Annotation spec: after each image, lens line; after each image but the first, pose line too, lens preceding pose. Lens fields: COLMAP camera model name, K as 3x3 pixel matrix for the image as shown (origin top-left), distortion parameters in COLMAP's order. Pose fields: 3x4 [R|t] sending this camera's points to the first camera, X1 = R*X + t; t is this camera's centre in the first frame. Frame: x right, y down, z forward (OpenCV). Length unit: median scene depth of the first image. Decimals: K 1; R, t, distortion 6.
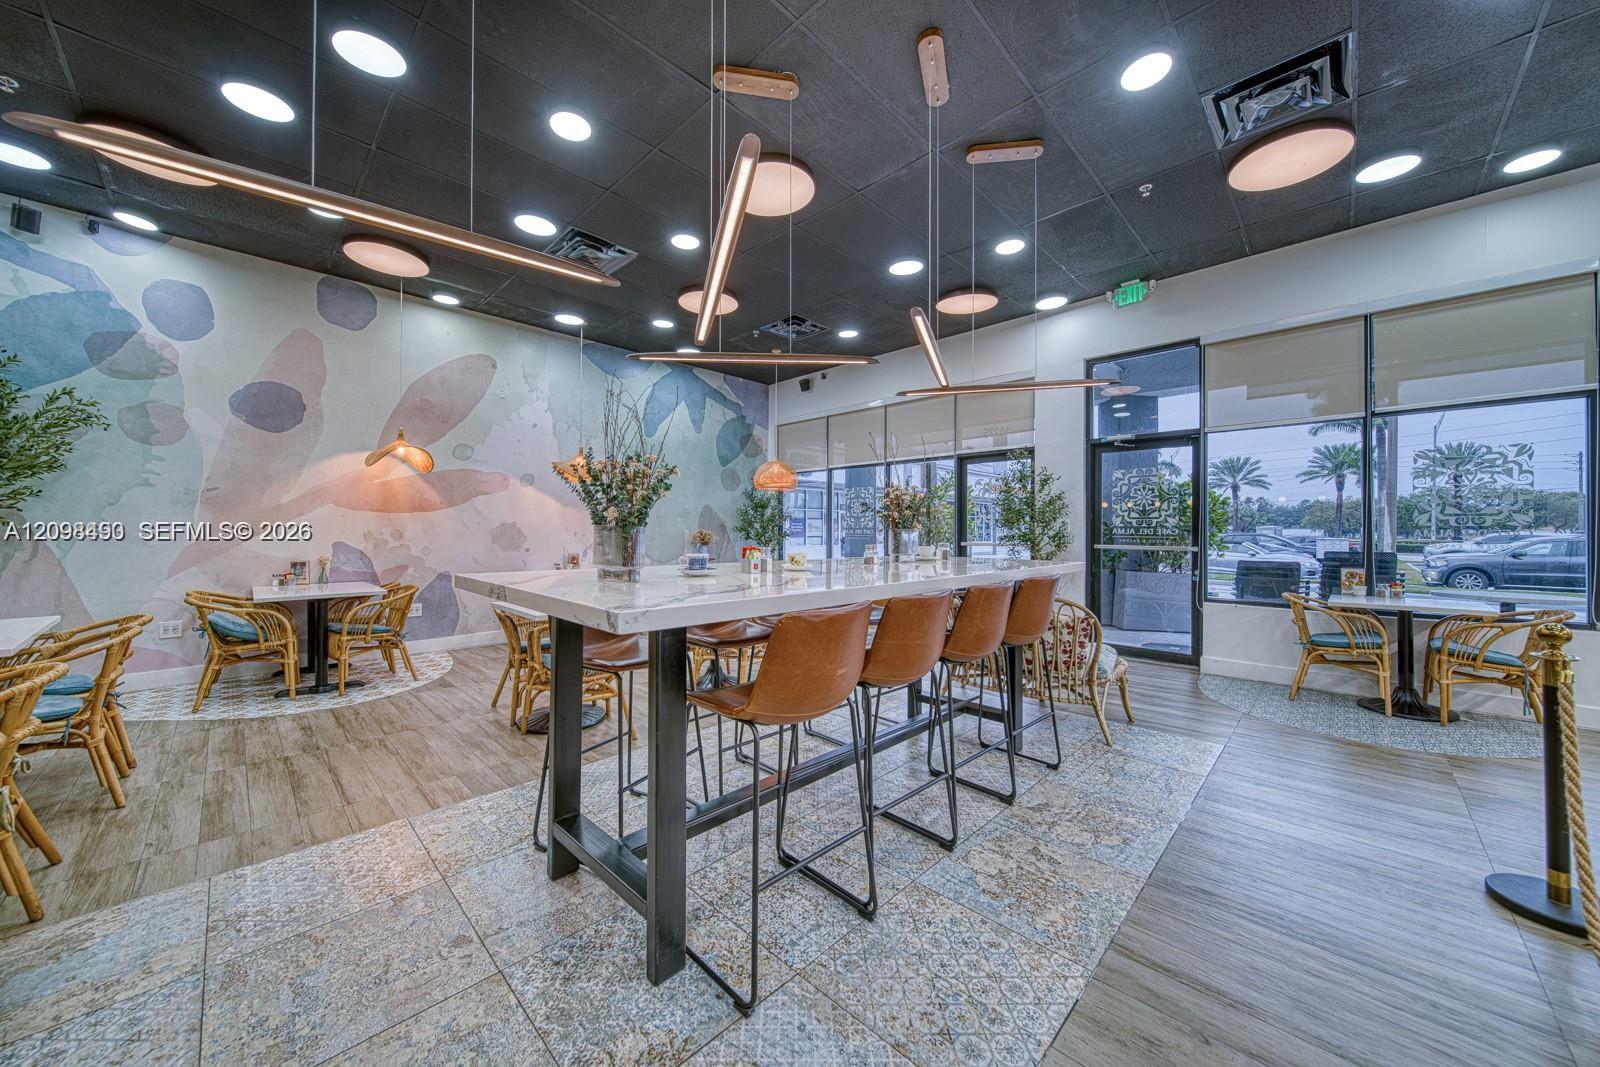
lens RADIAL K [[560.0, 0, 797.4], [0, 560.0, 530.3], [0, 0, 1]] dist [-0.002048, -0.000116]
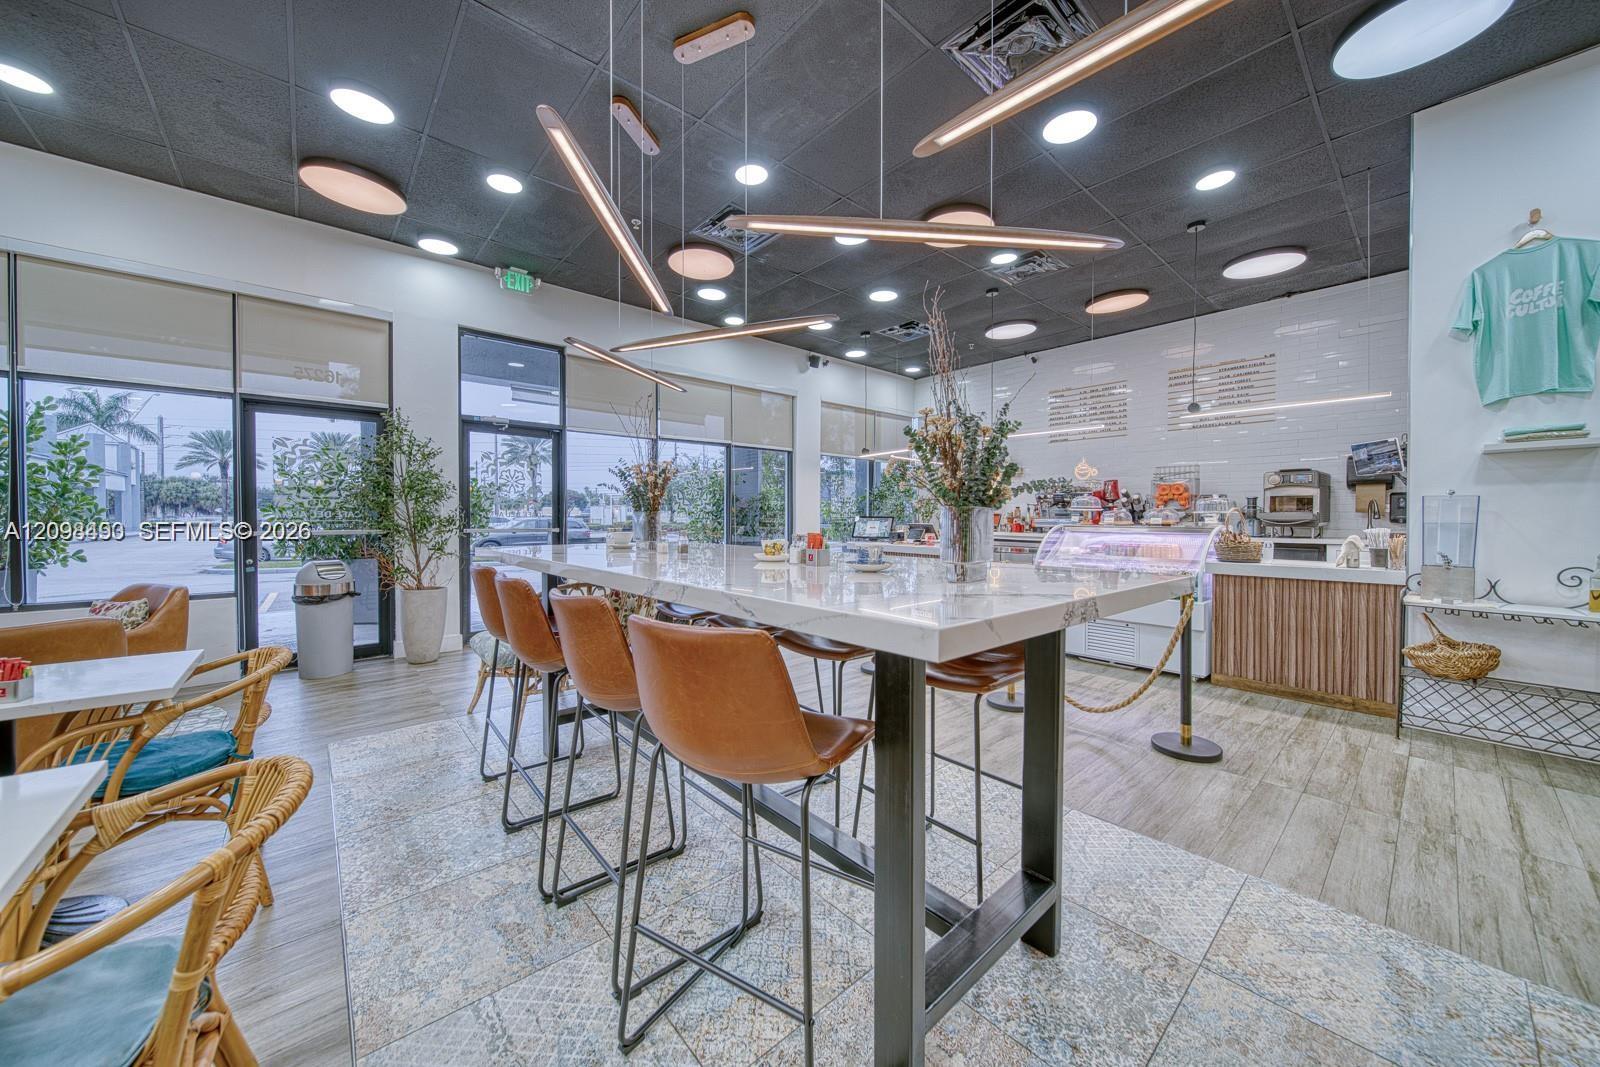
lens RADIAL K [[559.5, 0, 801.4], [0, 559.5, 520.4], [0, 0, 1]] dist [0.000913, 0.000065]
pose [[0.076332, -0.010669, 0.997025, -0.373167], [-0.001920, 0.999939, 0.010847, 0.000083], [-0.997081, -0.002743, 0.076307, 0.394681]]
